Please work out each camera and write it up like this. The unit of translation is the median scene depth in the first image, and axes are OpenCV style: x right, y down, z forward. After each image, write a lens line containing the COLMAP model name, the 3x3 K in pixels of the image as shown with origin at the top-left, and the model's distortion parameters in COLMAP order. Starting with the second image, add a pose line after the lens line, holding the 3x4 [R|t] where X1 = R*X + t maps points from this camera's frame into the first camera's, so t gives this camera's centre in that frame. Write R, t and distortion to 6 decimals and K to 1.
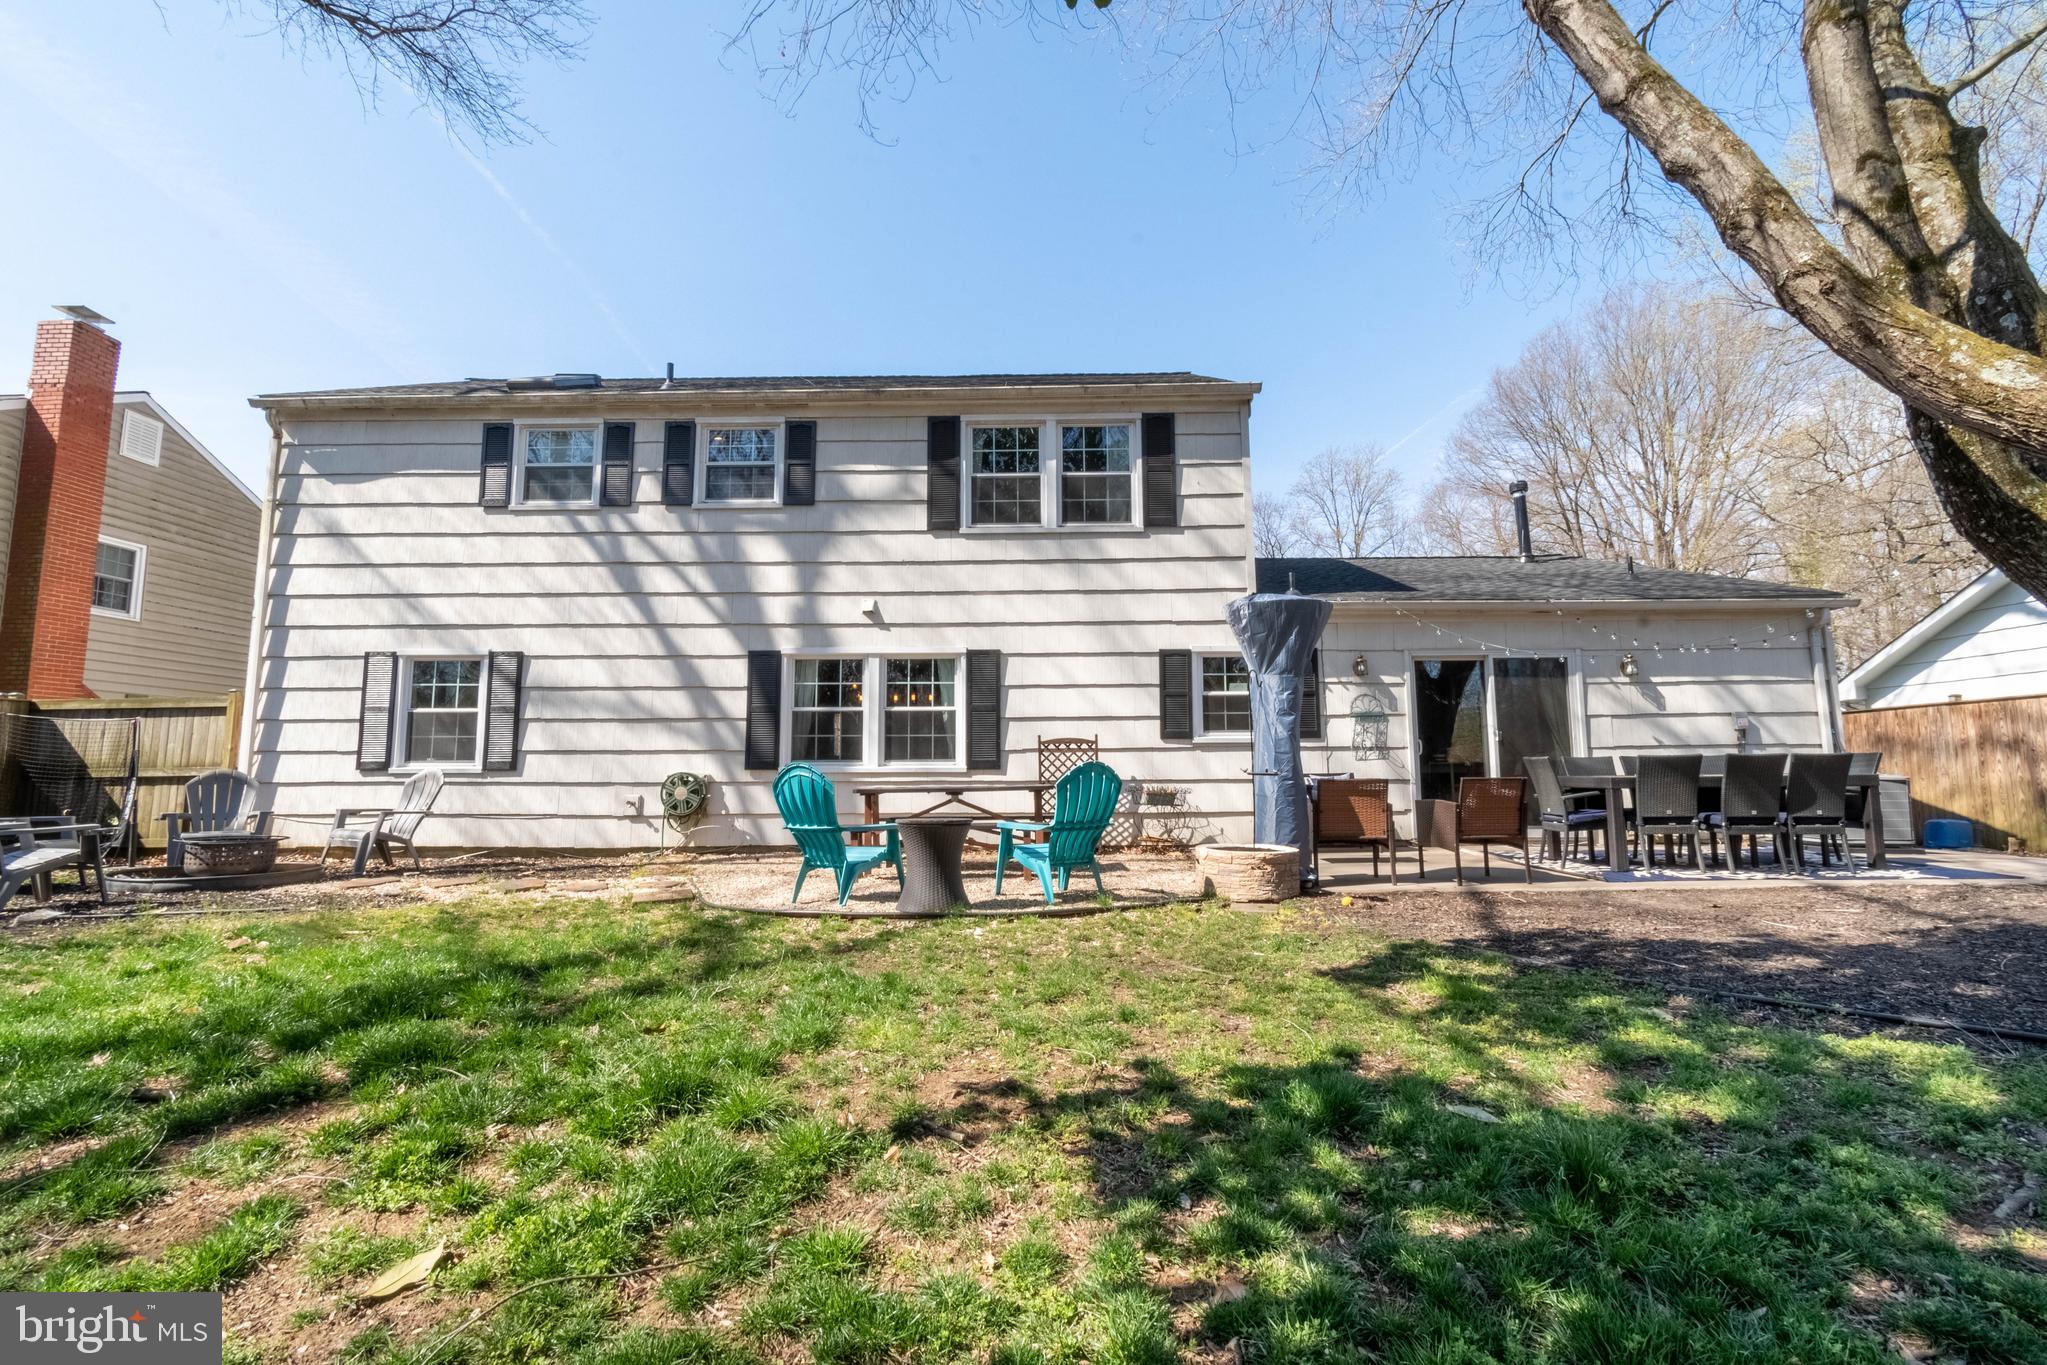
lens RADIAL K [[895.1, 0, 999.7], [0, 895.1, 671.1], [0, 0, 1]] dist [-0.001734, -0.000297]
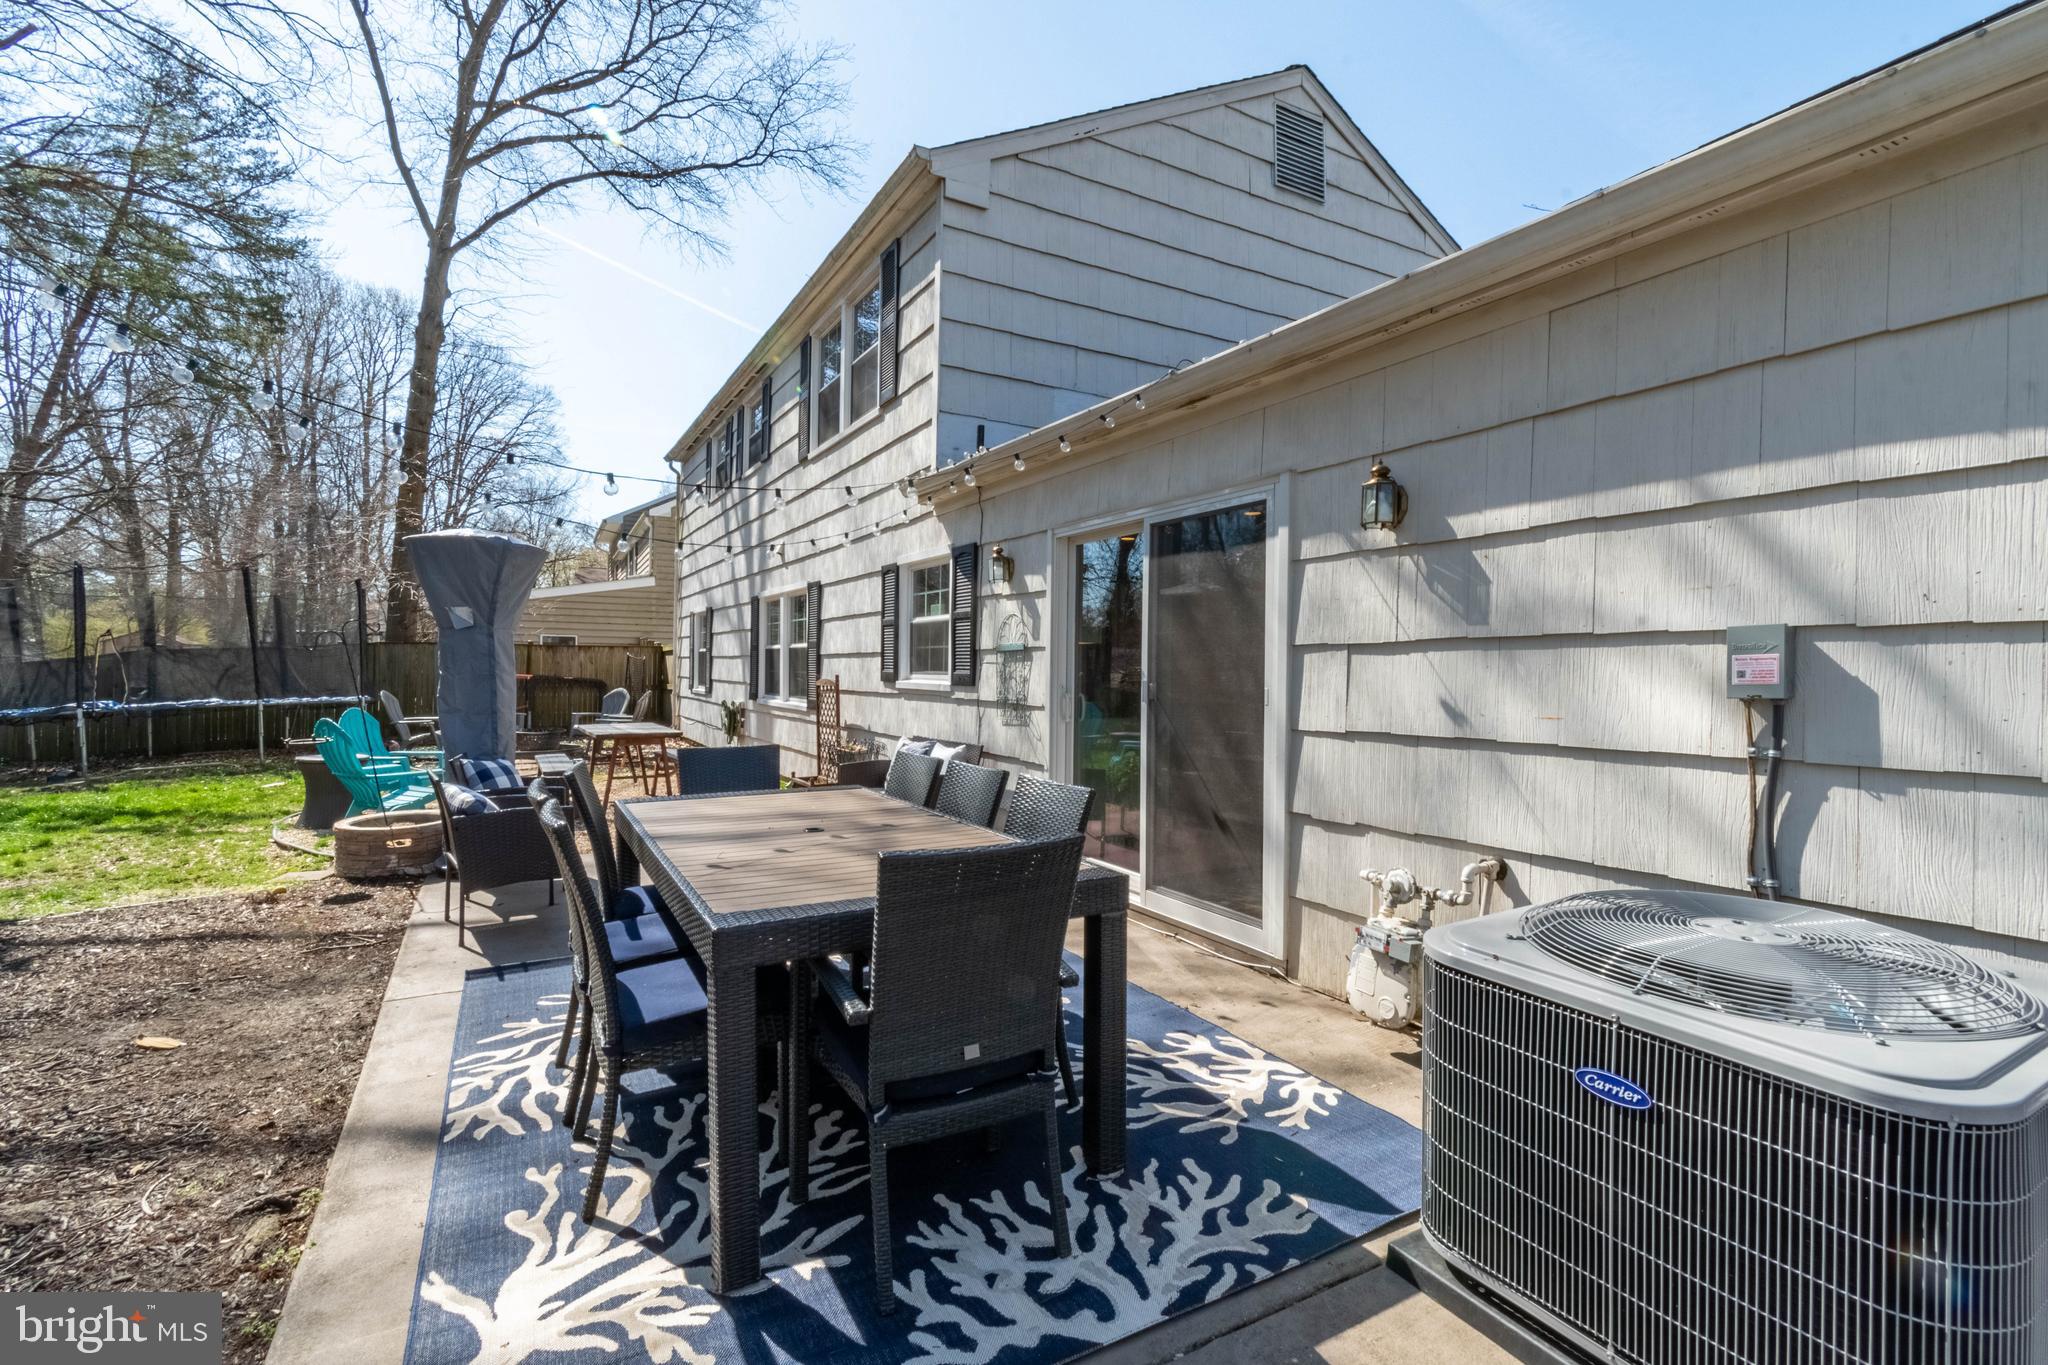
lens RADIAL K [[895.5, 0, 1000.2], [0, 895.5, 671.1], [0, 0, 1]] dist [-0.001734, -0.000297]
pose [[0.516020, 0.011906, -0.856494, 0.882954], [0.090168, 0.993593, 0.068136, 0.022901], [0.851818, -0.112387, 0.511640, 0.690299]]
